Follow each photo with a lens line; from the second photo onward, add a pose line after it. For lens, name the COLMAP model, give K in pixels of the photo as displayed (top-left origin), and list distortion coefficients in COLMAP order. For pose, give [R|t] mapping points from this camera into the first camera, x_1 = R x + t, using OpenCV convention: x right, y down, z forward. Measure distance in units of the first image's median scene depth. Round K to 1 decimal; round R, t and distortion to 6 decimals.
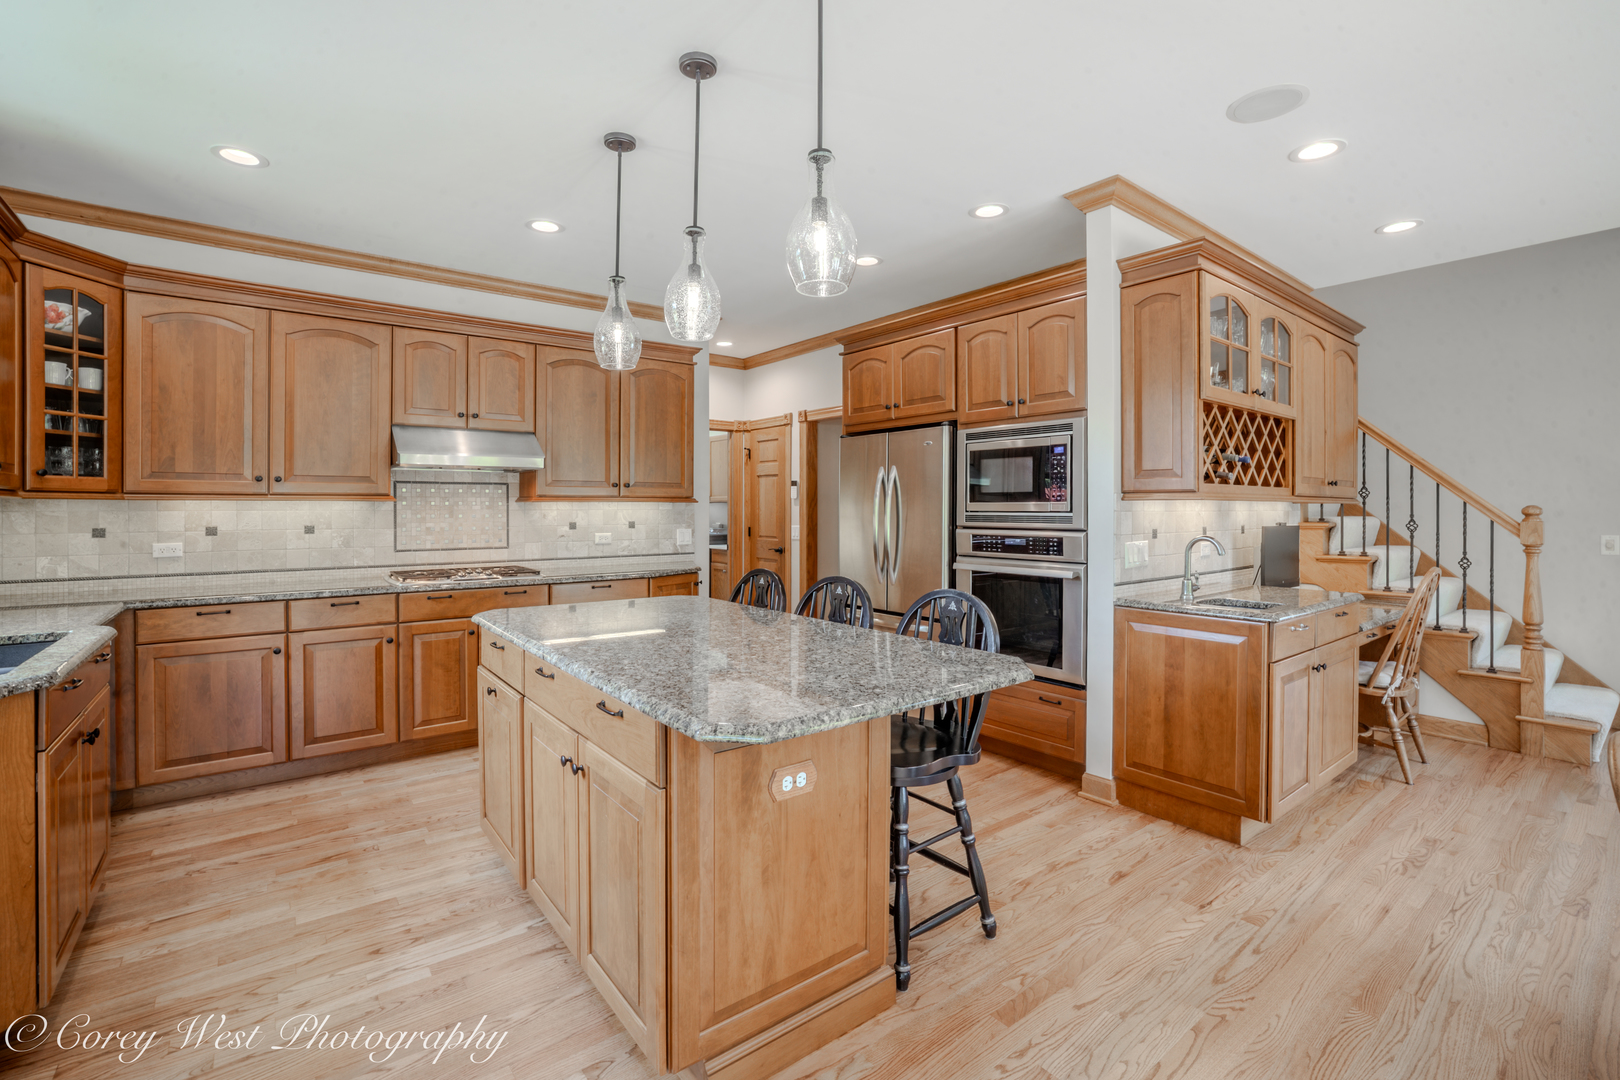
lens RADIAL K [[705.5, 0, 818.9], [0, 705.5, 510.8], [0, 0, 1]] dist [-0.010787, 0.001299]
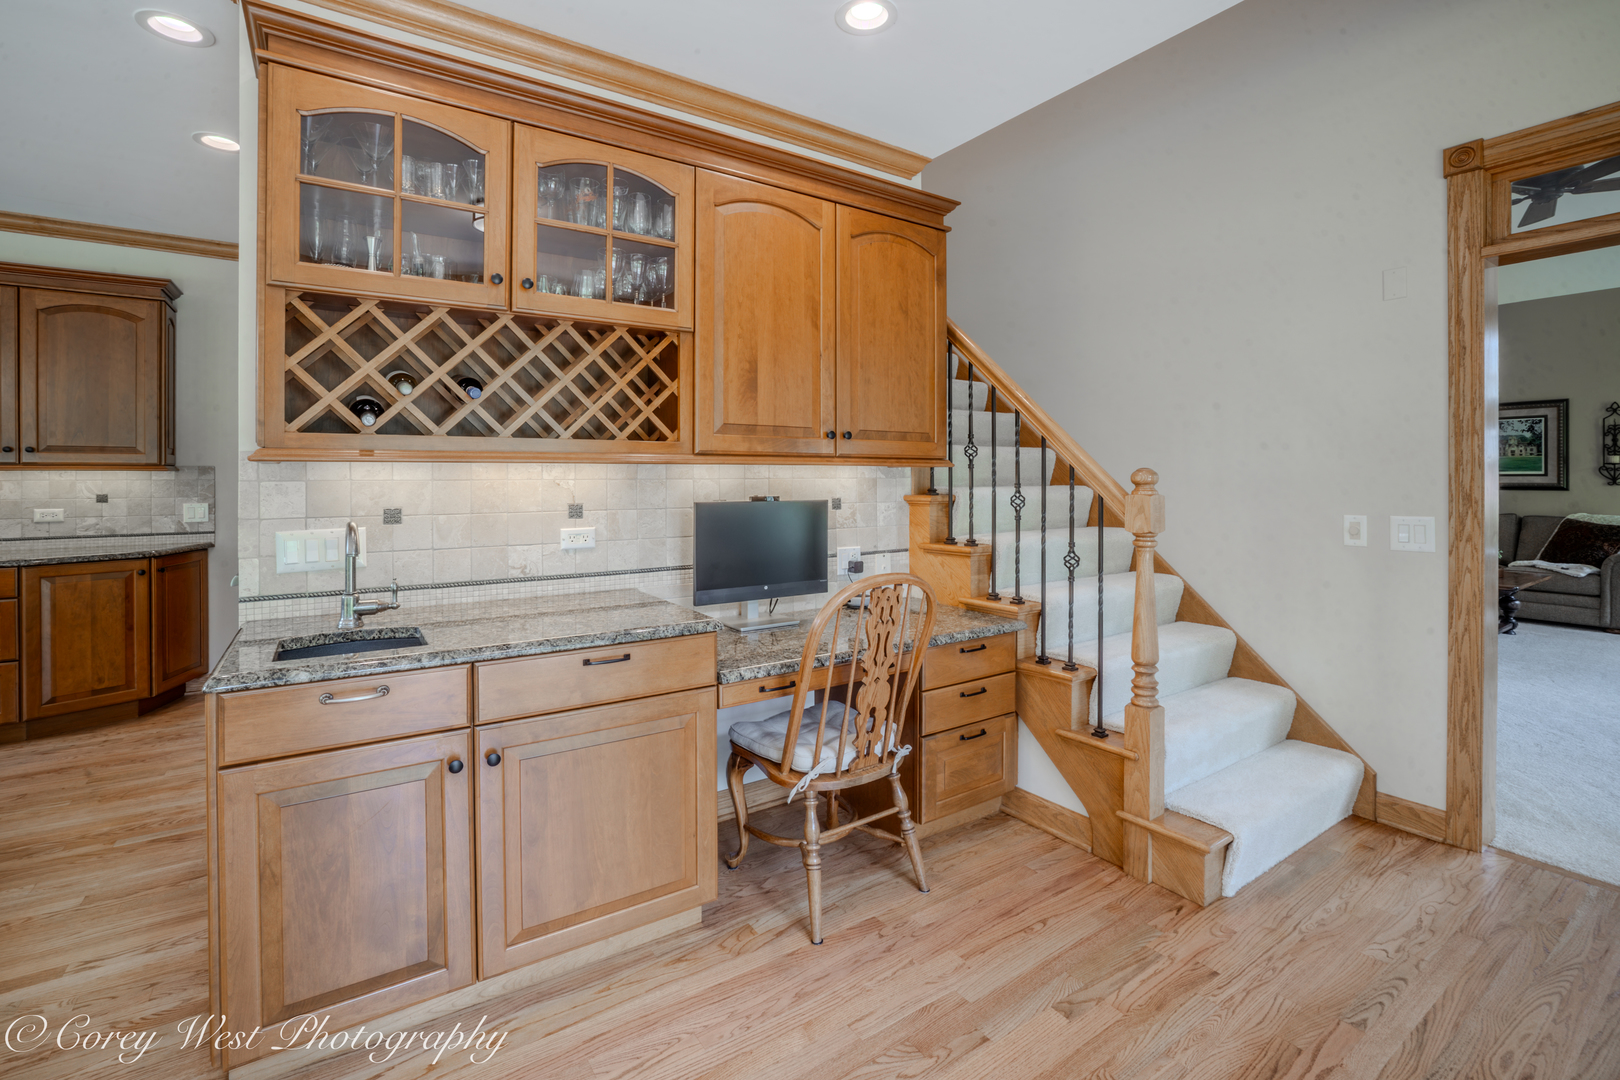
lens RADIAL K [[709.8, 0, 793.8], [0, 709.8, 479.6], [0, 0, 1]] dist [-0.036206, 0.014170]
pose [[0.995180, -0.003477, -0.098008, 0.835870], [0.003556, 0.999993, 0.000638, 0.000707], [0.098005, -0.000983, 0.995185, 0.386762]]
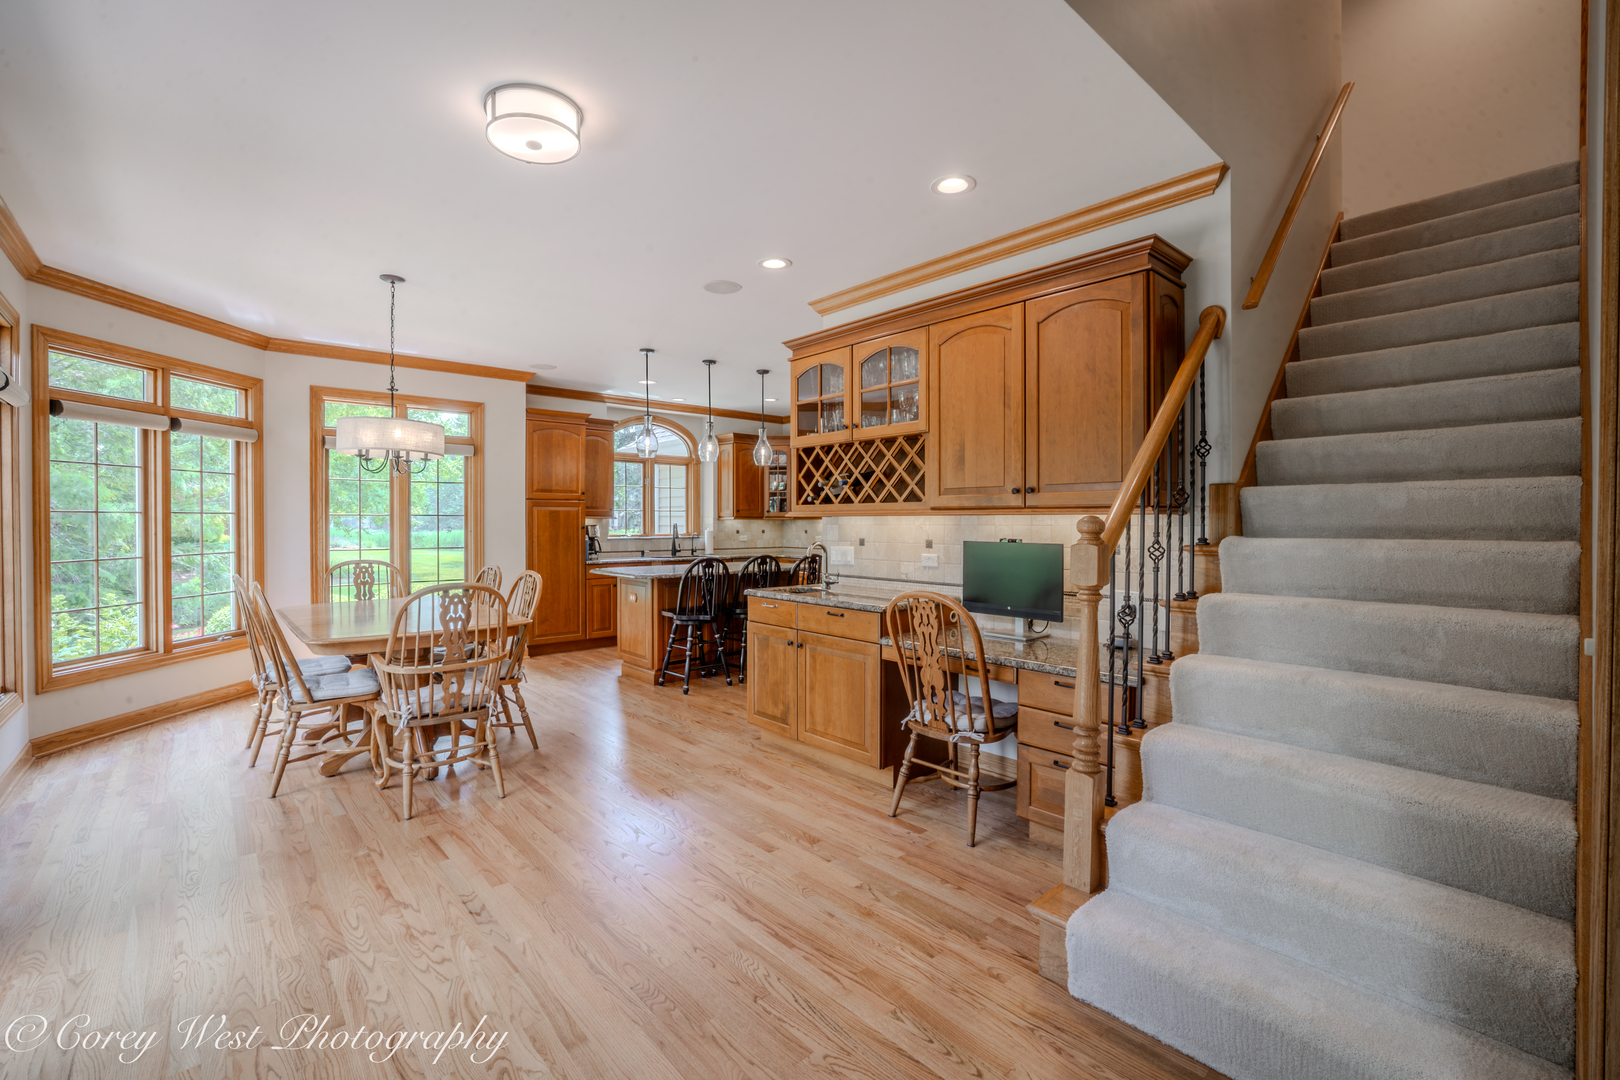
lens RADIAL K [[701.5, 0, 805.7], [0, 701.5, 530.2], [0, 0, 1]] dist [-0.034163, 0.009017]
pose [[0.051455, 0.010088, -0.998624, 1.658270], [-0.003664, 0.999944, 0.009913, -0.001516], [0.998669, 0.003148, 0.051489, 0.781417]]
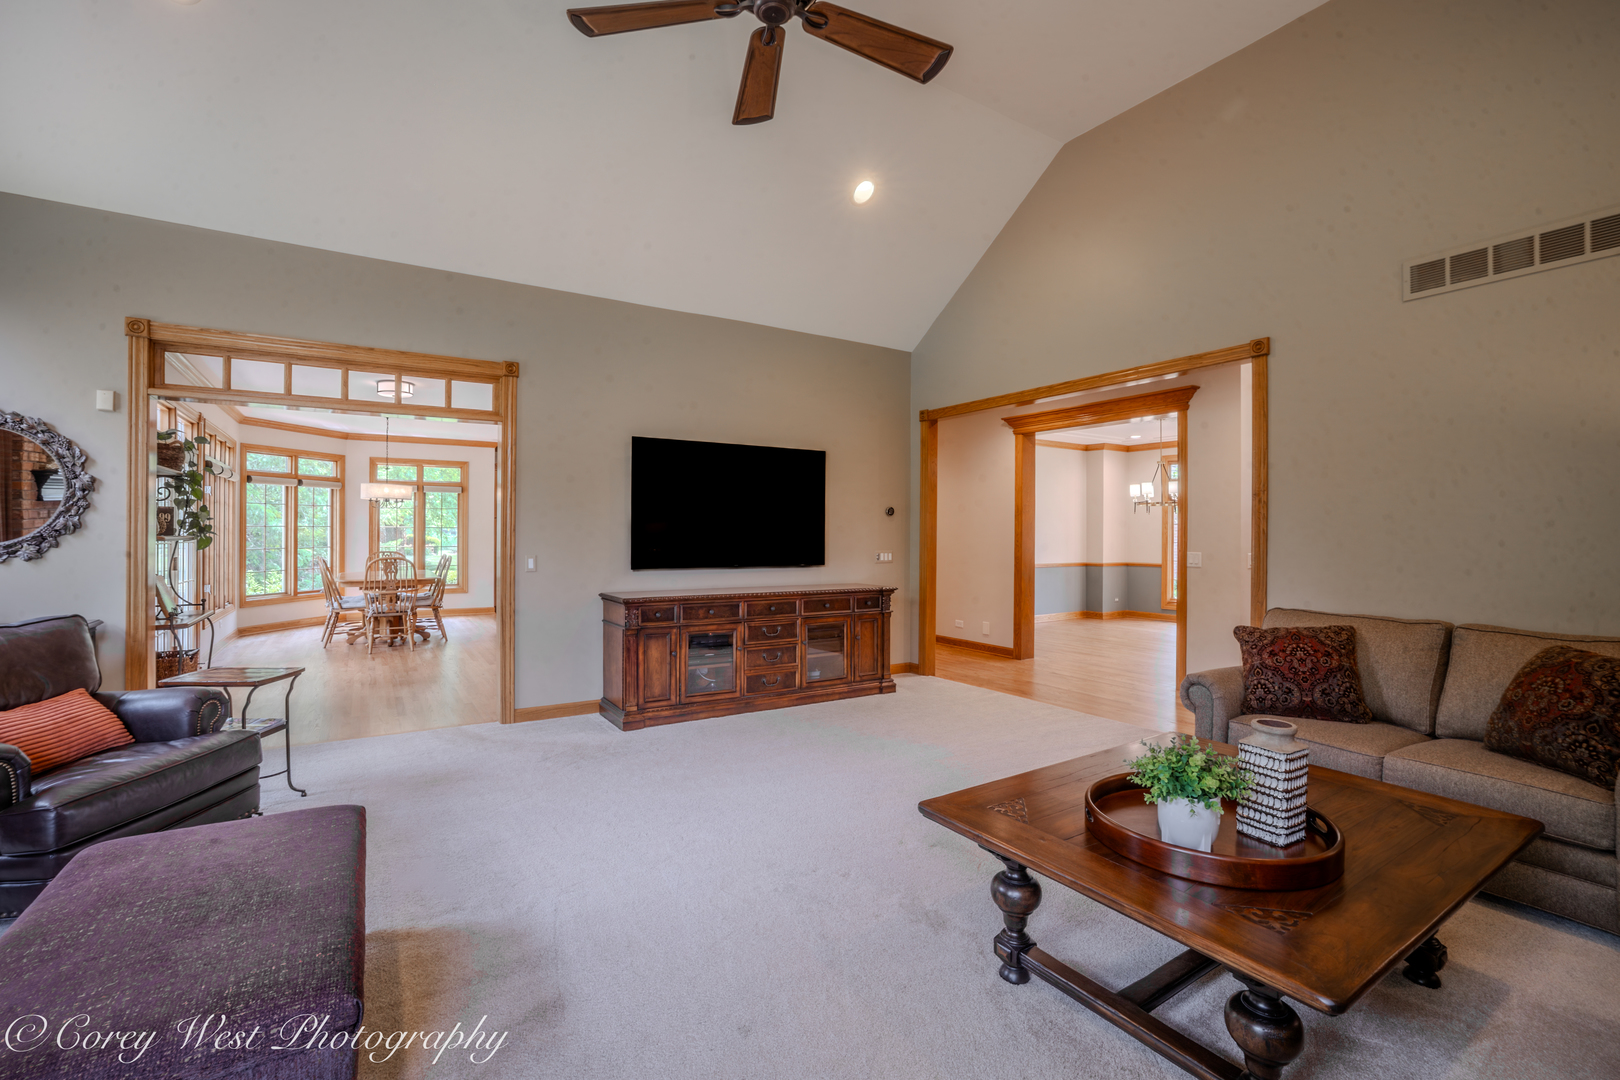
lens RADIAL K [[701.5, 0, 805.7], [0, 701.5, 530.2], [0, 0, 1]] dist [-0.034163, 0.009017]
pose [[-0.102584, -0.001176, -0.994724, 2.739417], [-0.013360, 0.999911, 0.000195, -0.029392], [0.994635, 0.013309, -0.102591, 1.862700]]
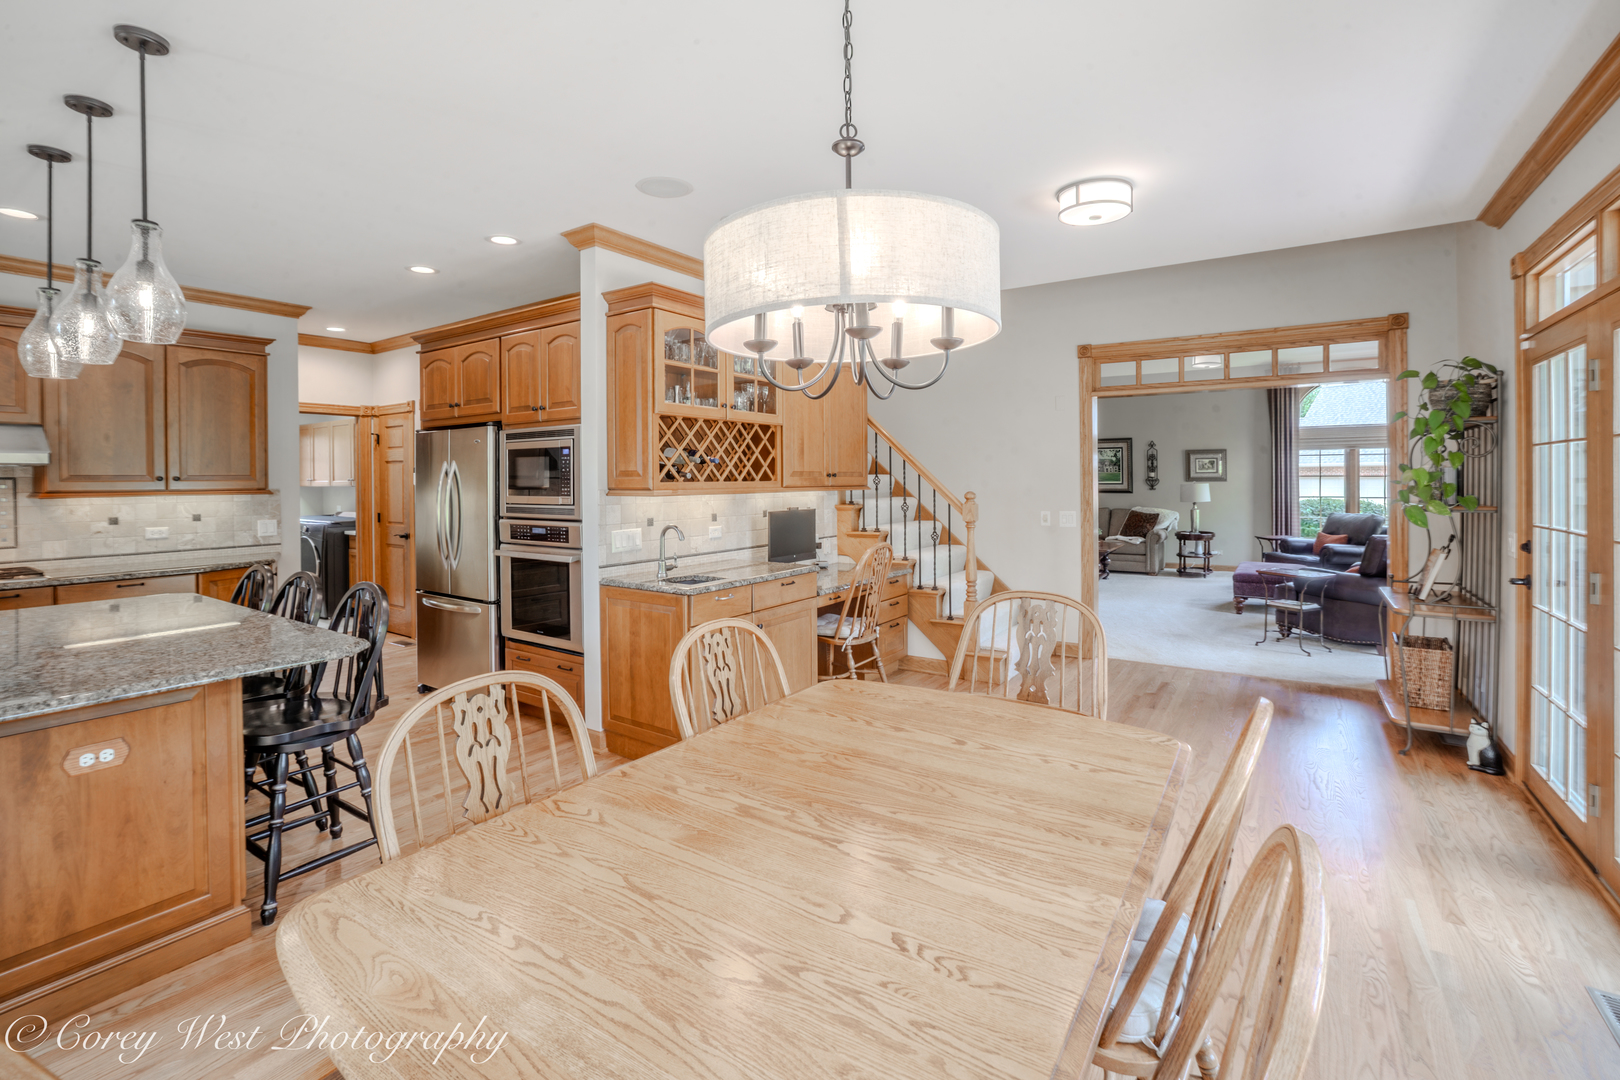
lens RADIAL K [[709.8, 0, 793.8], [0, 709.8, 479.6], [0, 0, 1]] dist [-0.036206, 0.014170]
pose [[0.959811, -0.007144, 0.280557, 0.349456], [0.008233, 0.999962, -0.002701, -0.031795], [-0.280527, 0.004902, 0.959834, -0.204645]]
